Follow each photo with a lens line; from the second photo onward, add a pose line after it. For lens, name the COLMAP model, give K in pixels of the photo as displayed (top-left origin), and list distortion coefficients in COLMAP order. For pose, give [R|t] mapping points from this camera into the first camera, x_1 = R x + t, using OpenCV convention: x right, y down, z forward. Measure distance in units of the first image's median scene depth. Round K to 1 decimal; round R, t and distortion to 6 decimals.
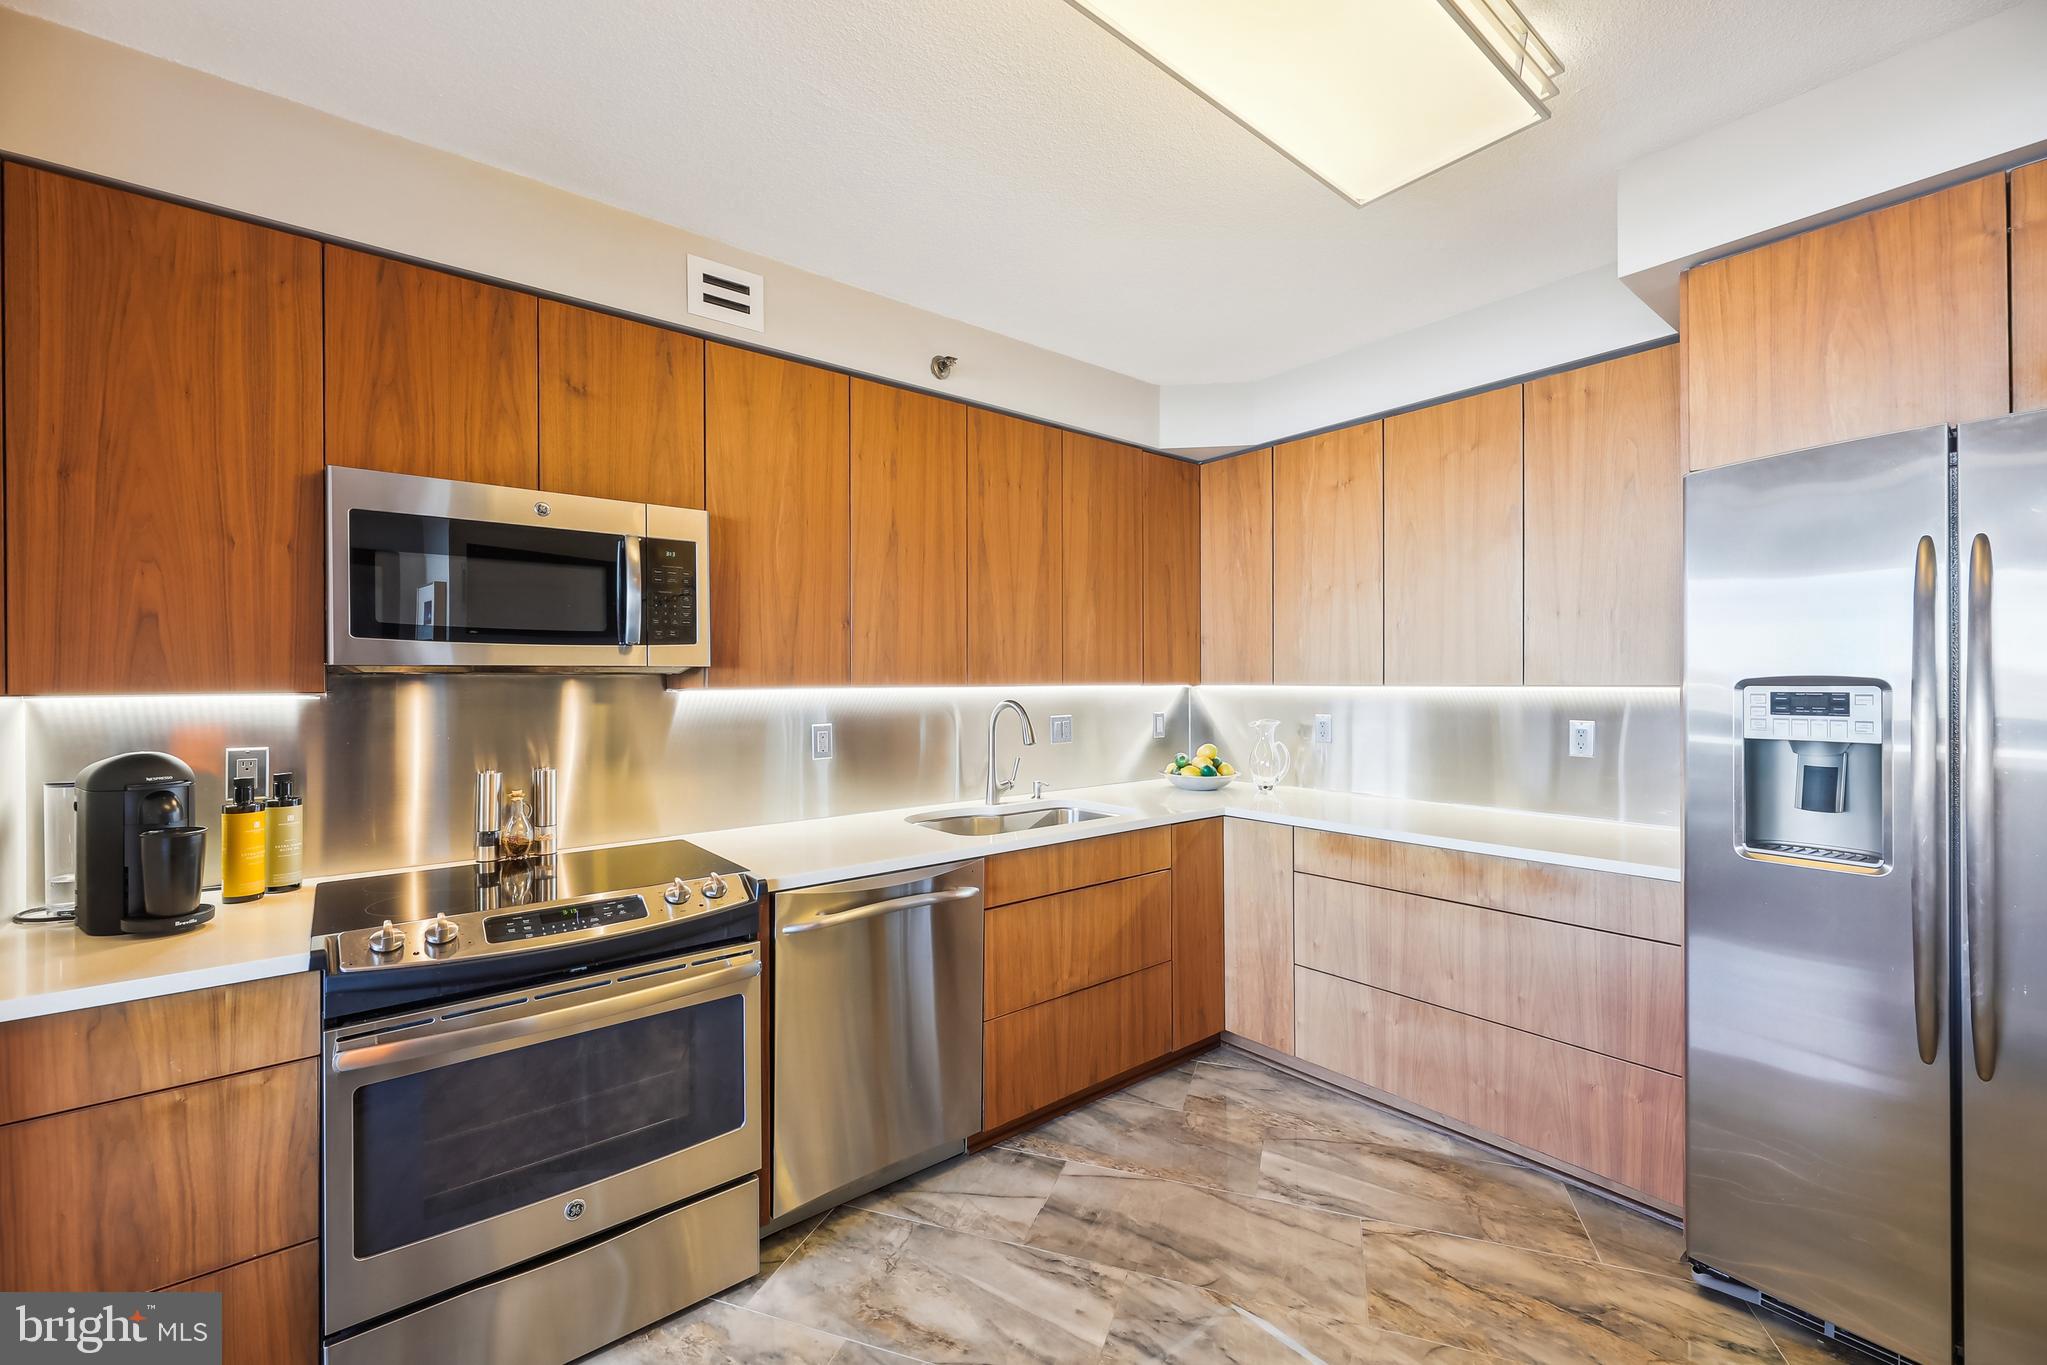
lens RADIAL K [[826.1, 0, 1035.0], [0, 826.1, 677.2], [0, 0, 1]] dist [-0.000055, -0.000504]
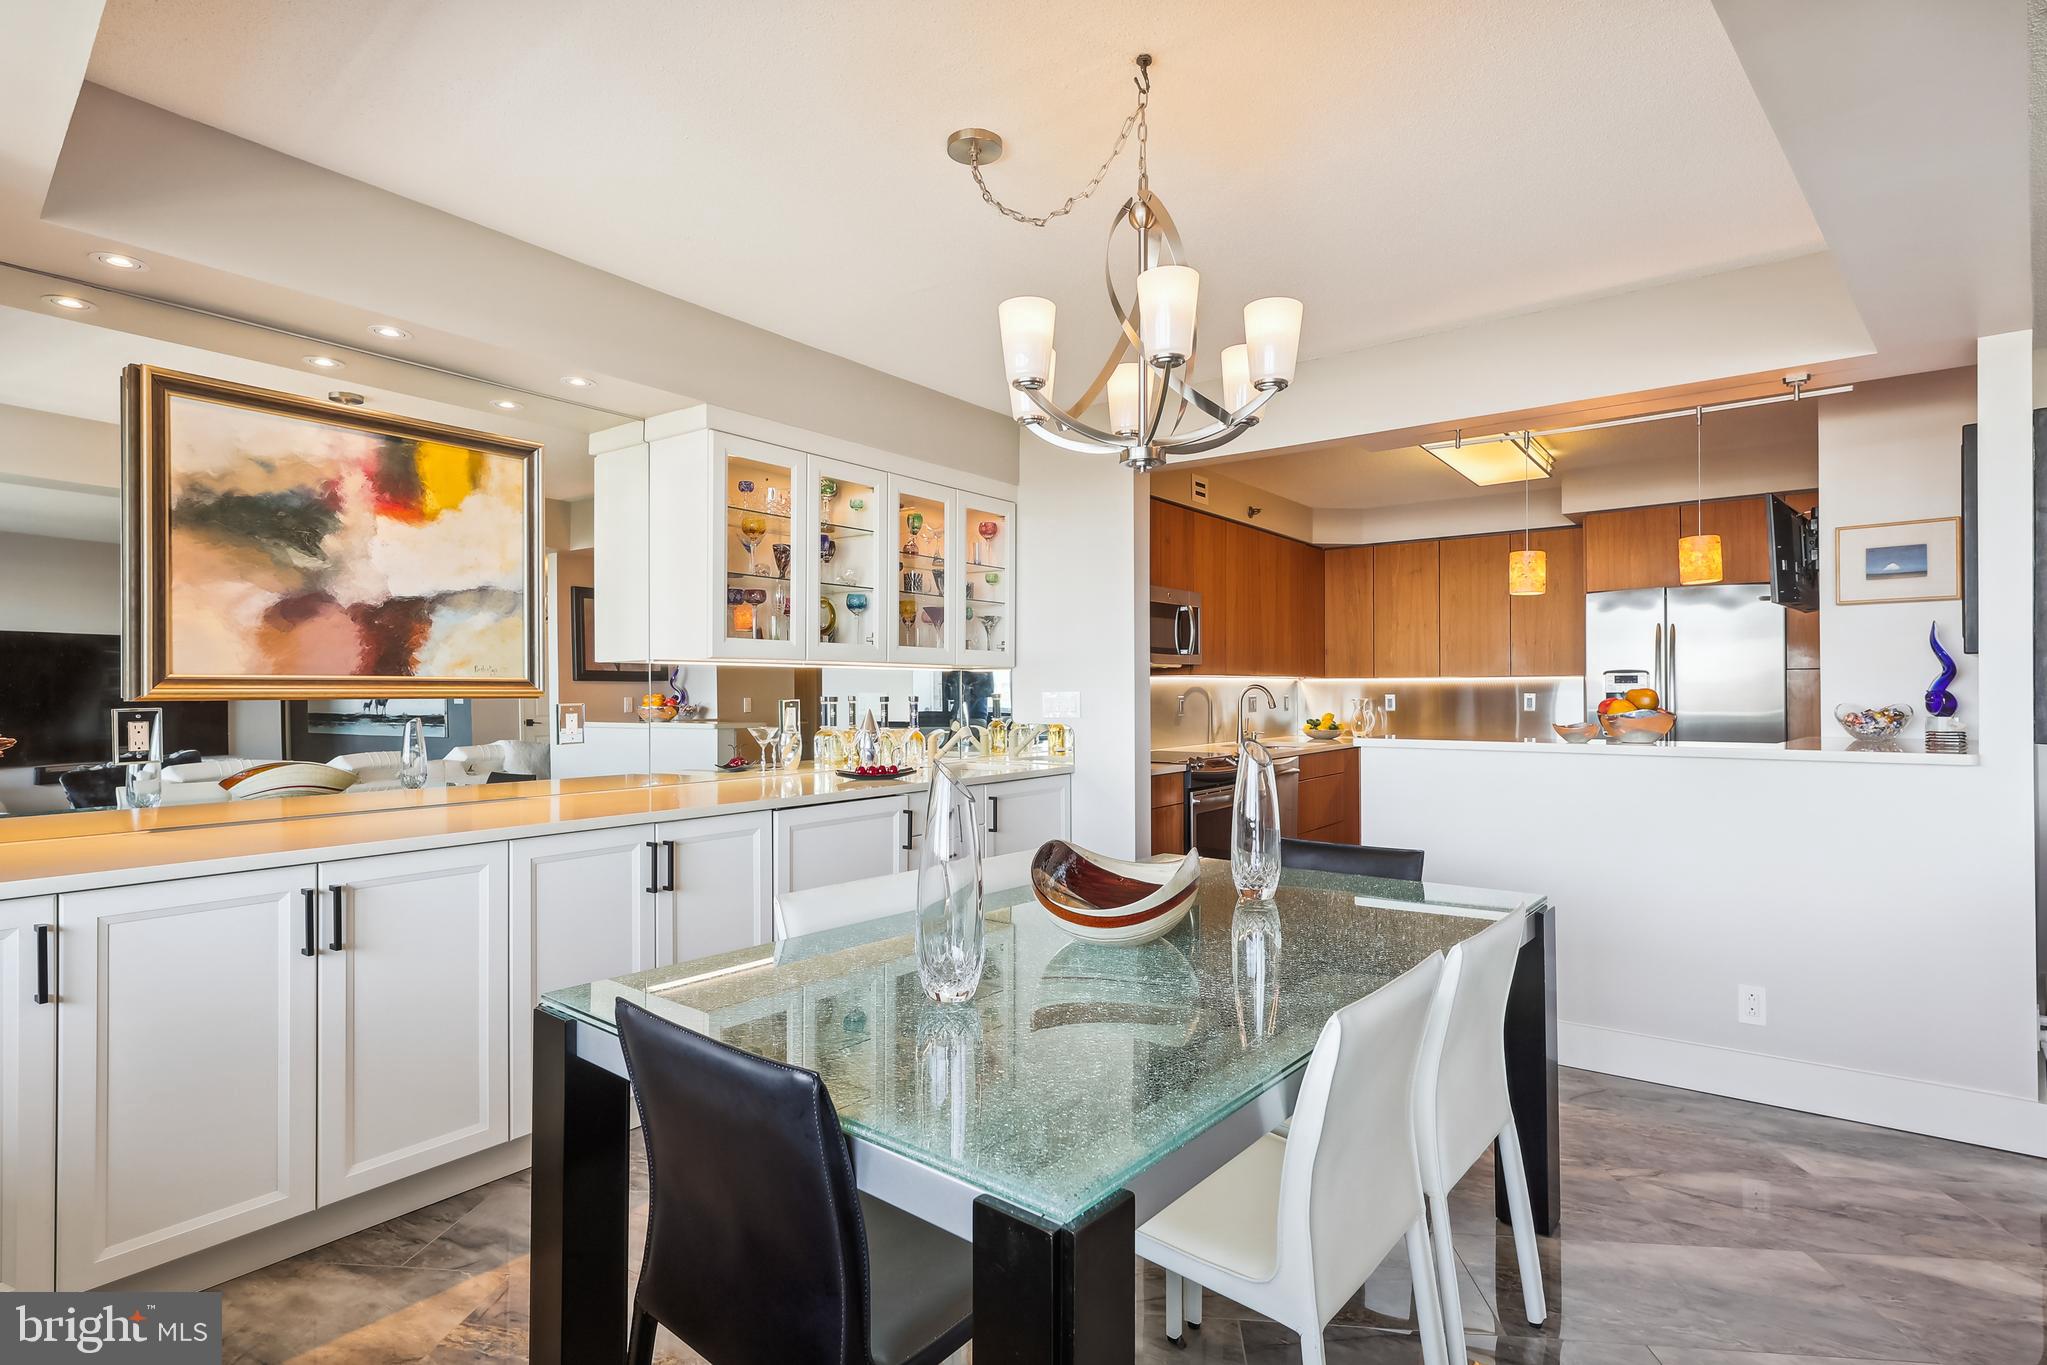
lens RADIAL K [[1034.5, 0, 1017.7], [0, 1034.5, 679.1], [0, 0, 1]] dist [0.004806, 0.001729]
pose [[0.970152, 0.003772, 0.242468, -1.237530], [-0.002461, 0.999981, -0.005710, 0.035056], [-0.242485, 0.004943, 0.970143, -1.235649]]
